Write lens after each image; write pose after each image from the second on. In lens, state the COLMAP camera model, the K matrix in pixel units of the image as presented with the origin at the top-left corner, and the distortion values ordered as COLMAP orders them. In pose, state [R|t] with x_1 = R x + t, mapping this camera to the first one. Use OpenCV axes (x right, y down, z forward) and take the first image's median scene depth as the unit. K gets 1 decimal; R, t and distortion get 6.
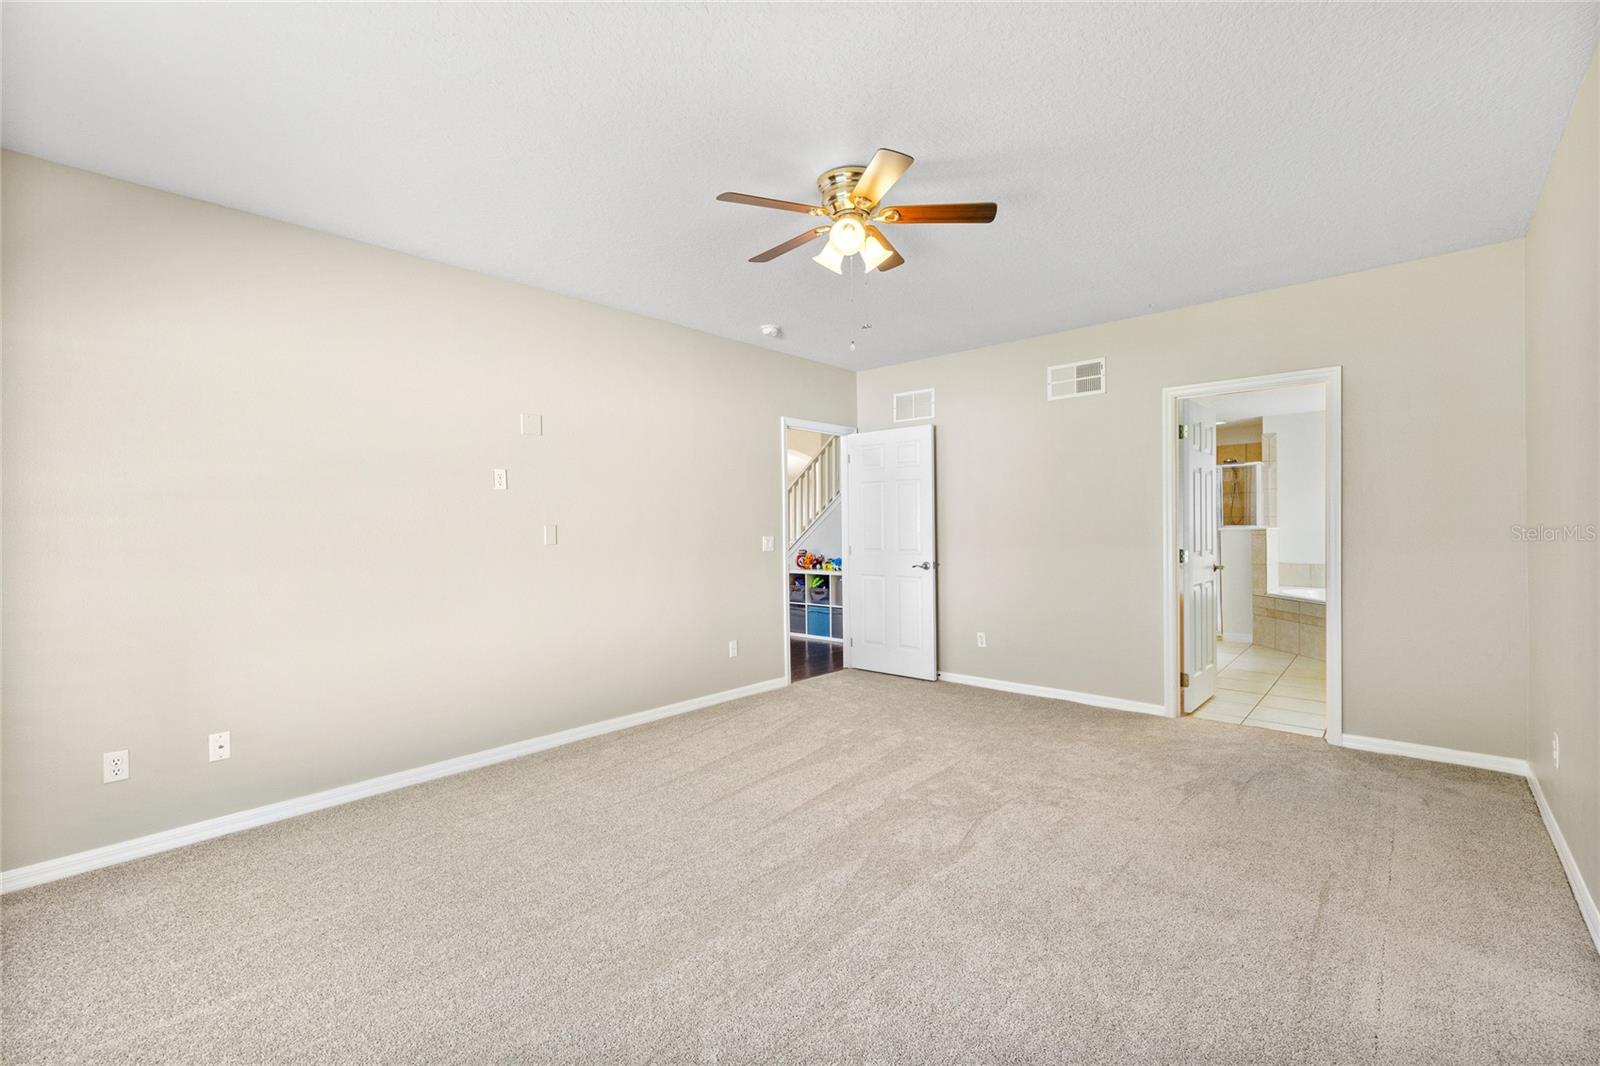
lens RADIAL K [[677.6, 0, 800.6], [0, 677.6, 540.8], [0, 0, 1]] dist [0.000430, 0.000201]
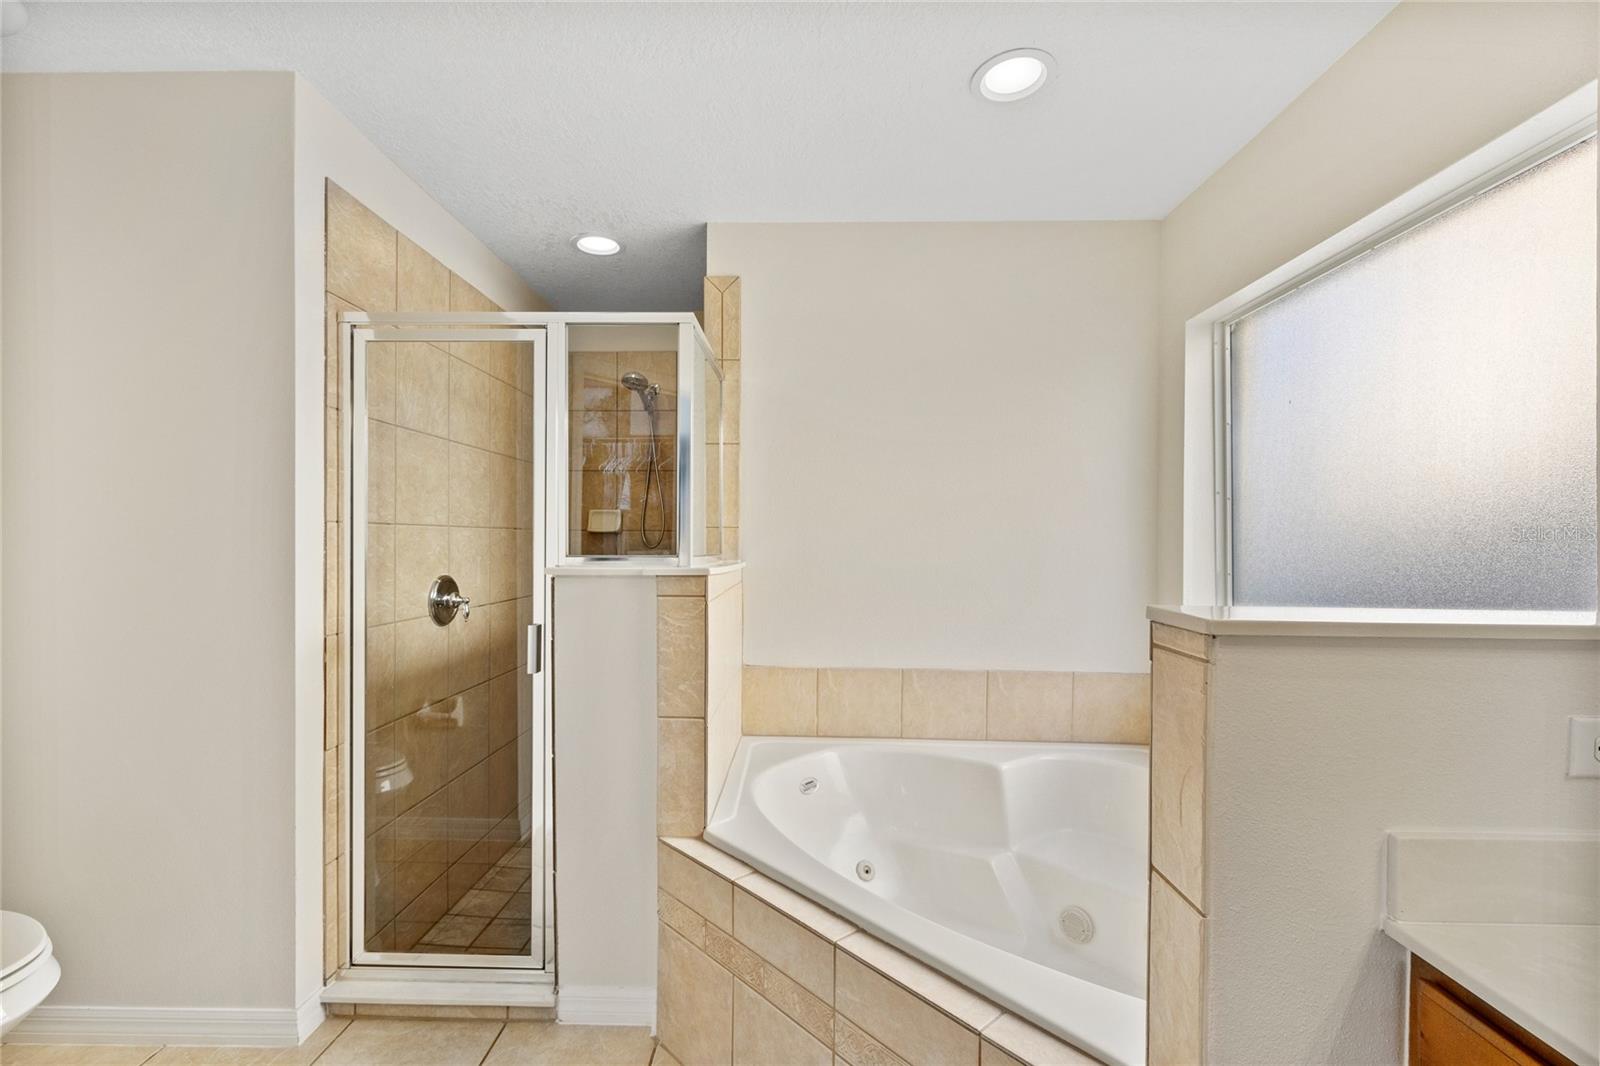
lens RADIAL K [[670.3, 0, 800.0], [0, 670.3, 533.0], [0, 0, 1]] dist [-0.015463, 0.000002]
pose [[0.752784, 0.030048, 0.657581, 0.530088], [-0.008537, 0.999319, -0.035890, -0.022787], [-0.658212, 0.021404, 0.752528, 0.762754]]
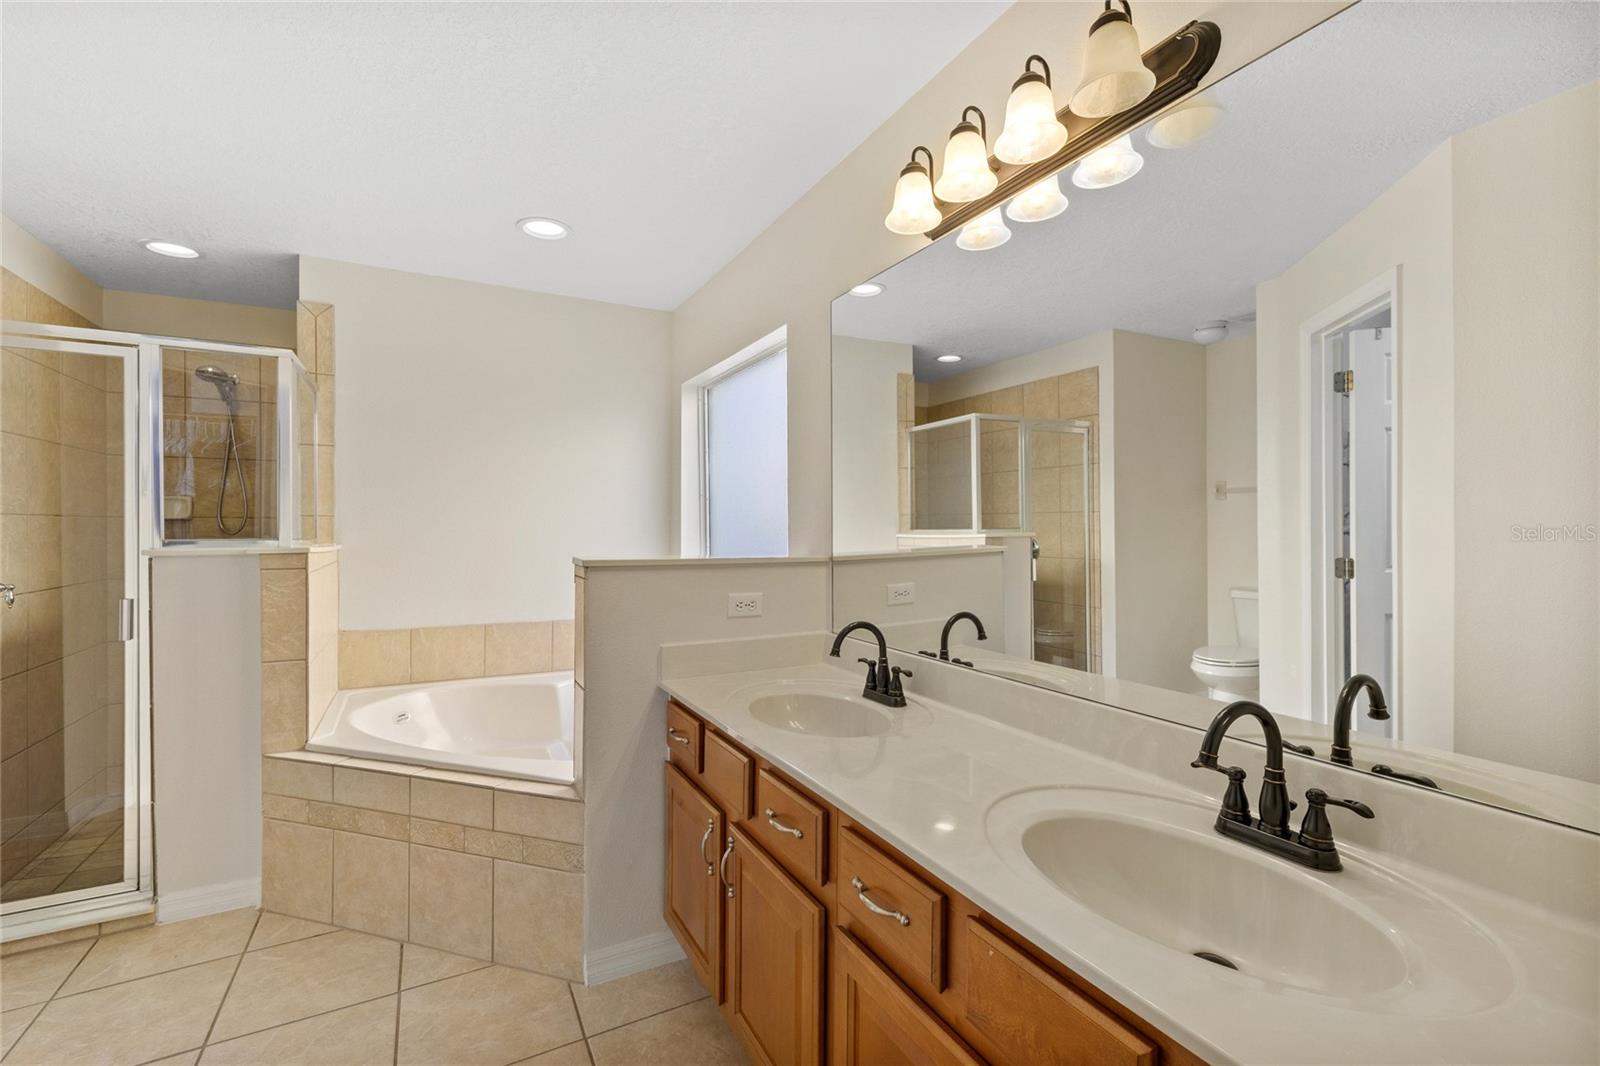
lens RADIAL K [[684.0, 0, 794.3], [0, 684.0, 527.1], [0, 0, 1]] dist [0.002073, 0.000659]
pose [[0.338649, 0.019172, 0.940717, 0.434323], [0.007831, 0.999700, -0.023194, -0.018915], [-0.940880, 0.015221, 0.338397, 0.636232]]
